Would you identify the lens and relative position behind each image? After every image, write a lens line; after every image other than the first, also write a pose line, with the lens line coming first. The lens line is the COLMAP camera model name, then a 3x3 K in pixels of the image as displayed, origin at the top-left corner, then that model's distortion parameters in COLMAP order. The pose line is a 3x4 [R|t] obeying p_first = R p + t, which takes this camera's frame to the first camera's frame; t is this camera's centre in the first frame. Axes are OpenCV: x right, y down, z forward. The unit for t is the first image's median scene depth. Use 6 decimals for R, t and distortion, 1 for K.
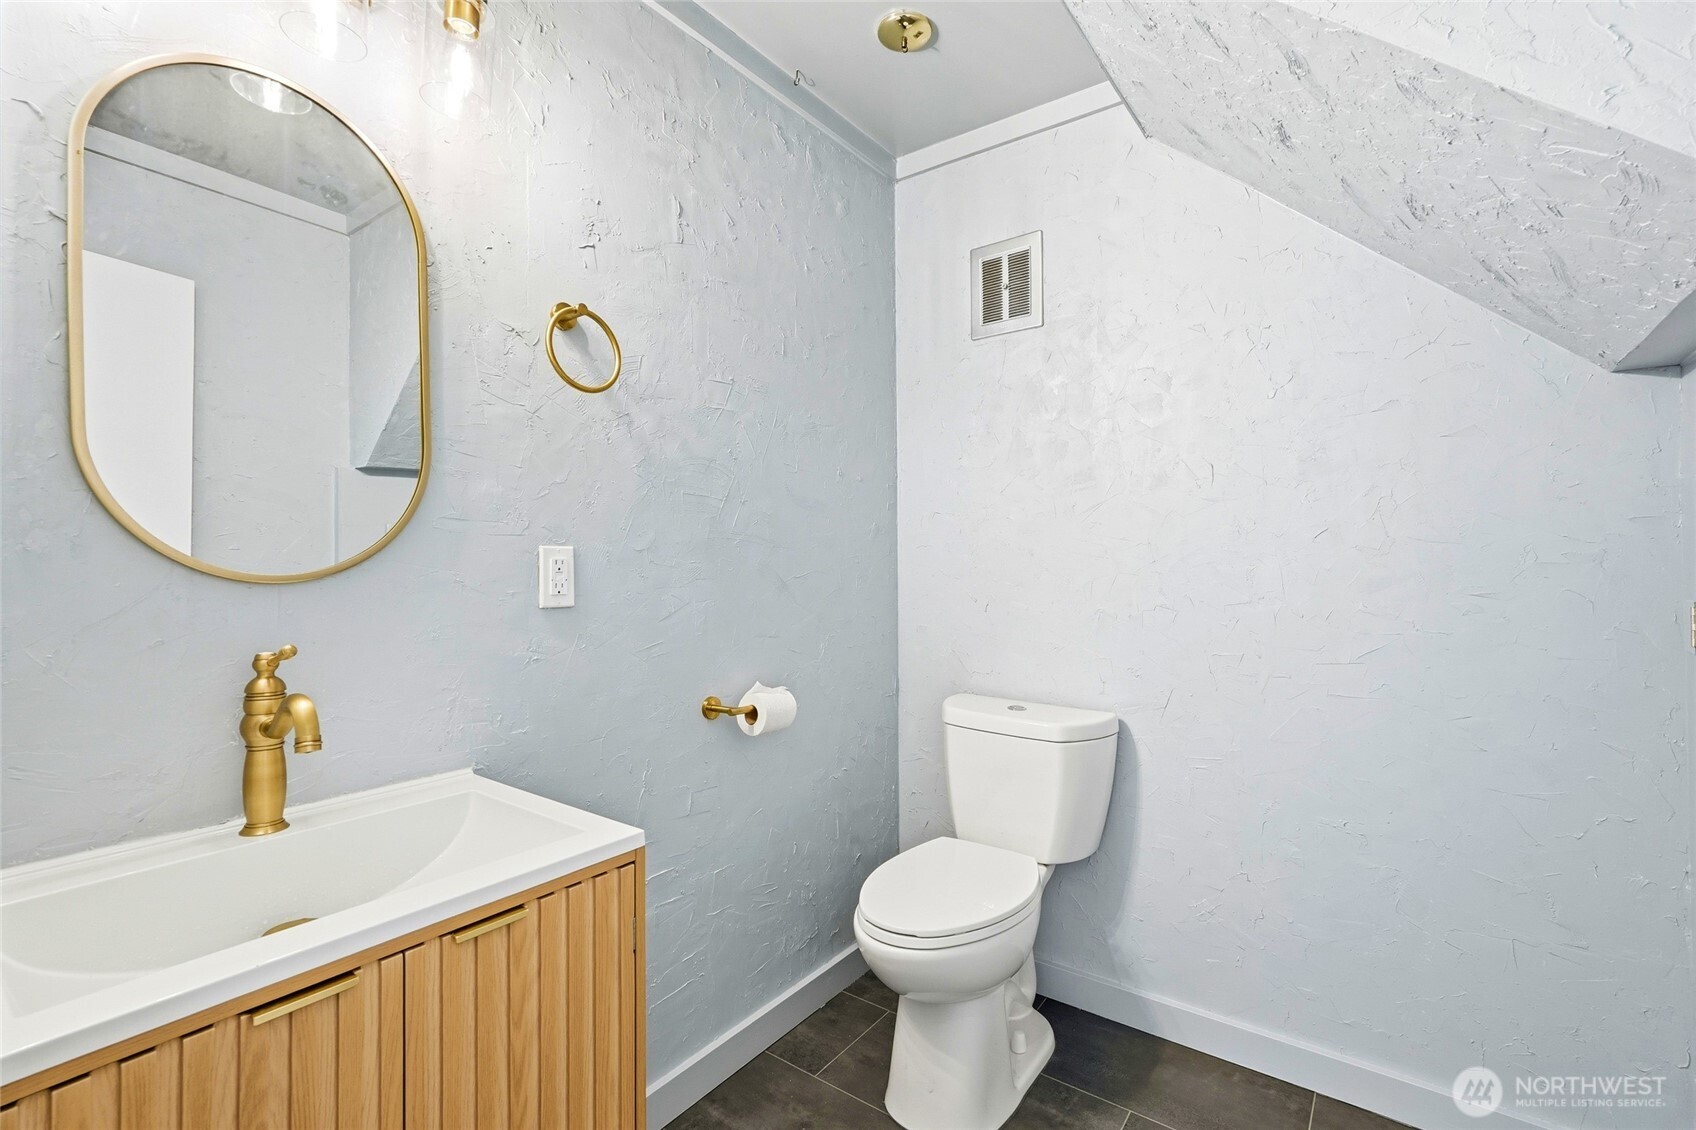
lens RADIAL K [[748.5, 0, 848.0], [0, 748.5, 565.0], [0, 0, 1]] dist [-0.004549, -0.000031]
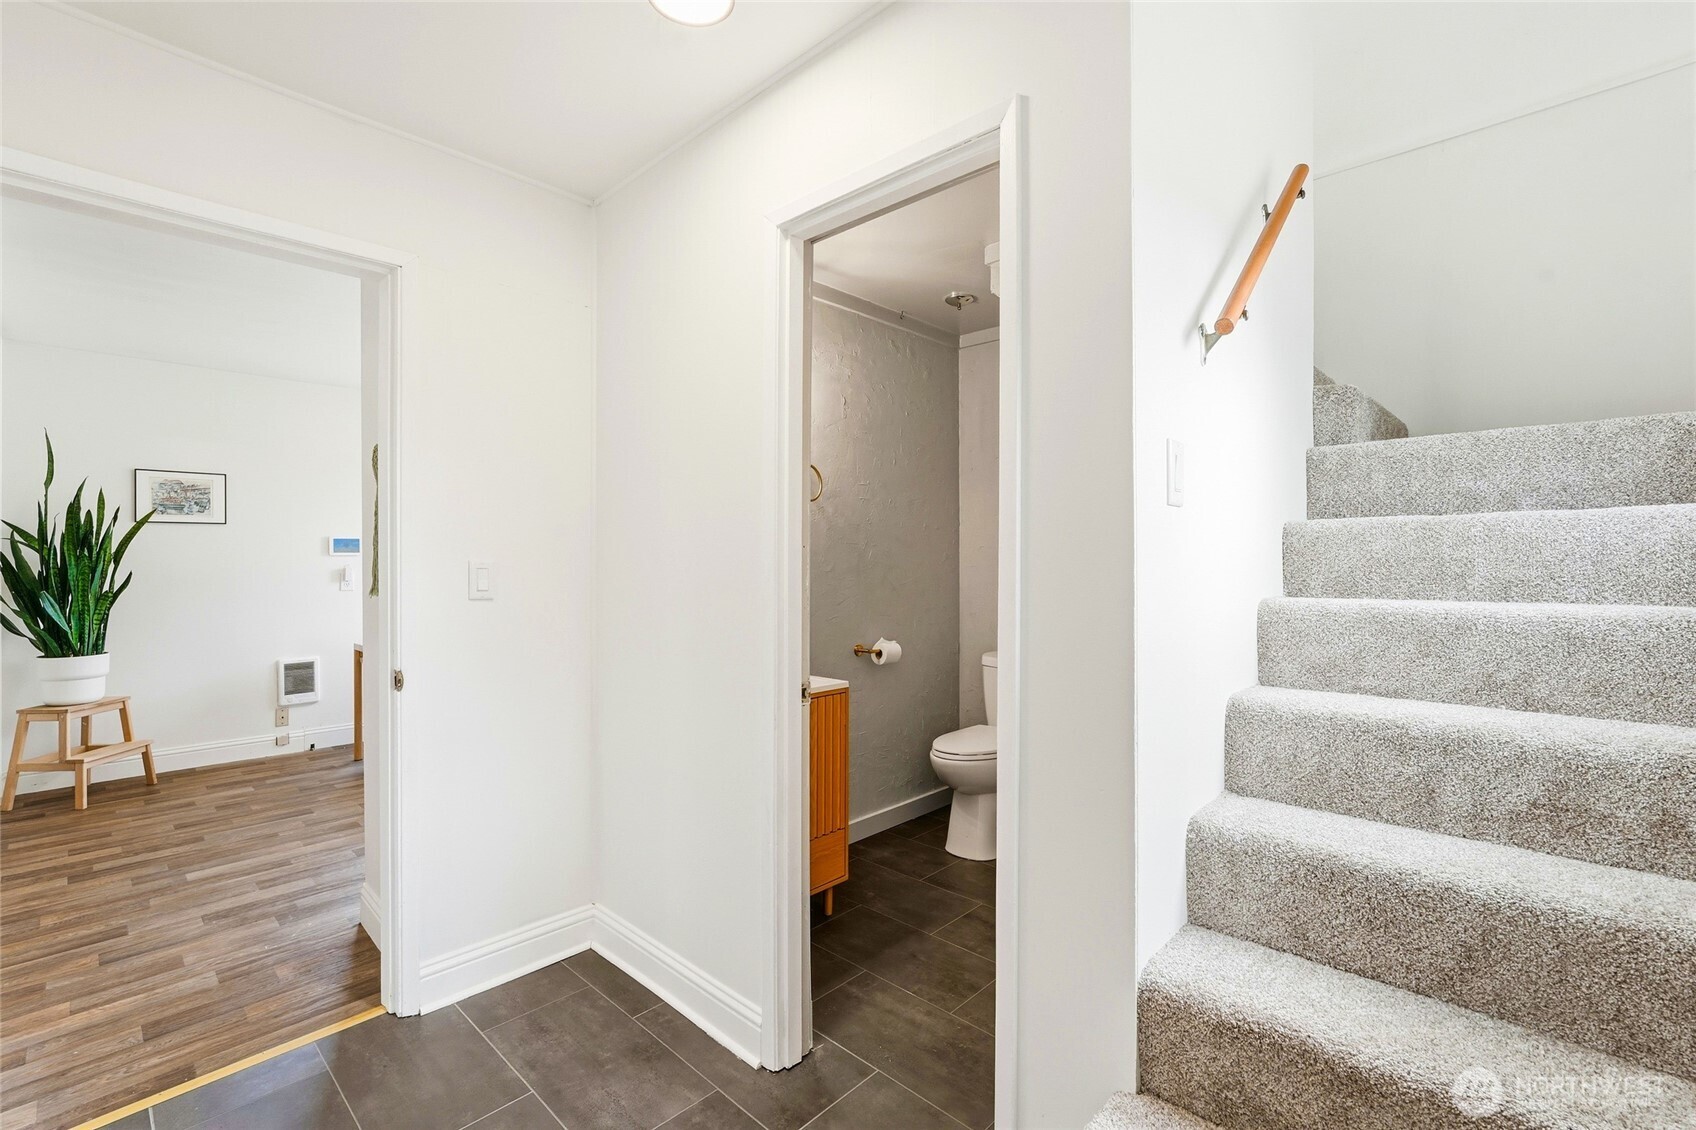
lens RADIAL K [[748.7, 0, 854.4], [0, 748.7, 562.8], [0, 0, 1]] dist [-0.013670, 0.000190]
pose [[0.993649, 0.004008, -0.112455, 0.027414], [-0.004099, 0.999991, -0.000582, -0.038492], [0.112452, 0.001040, 0.993657, -0.959509]]
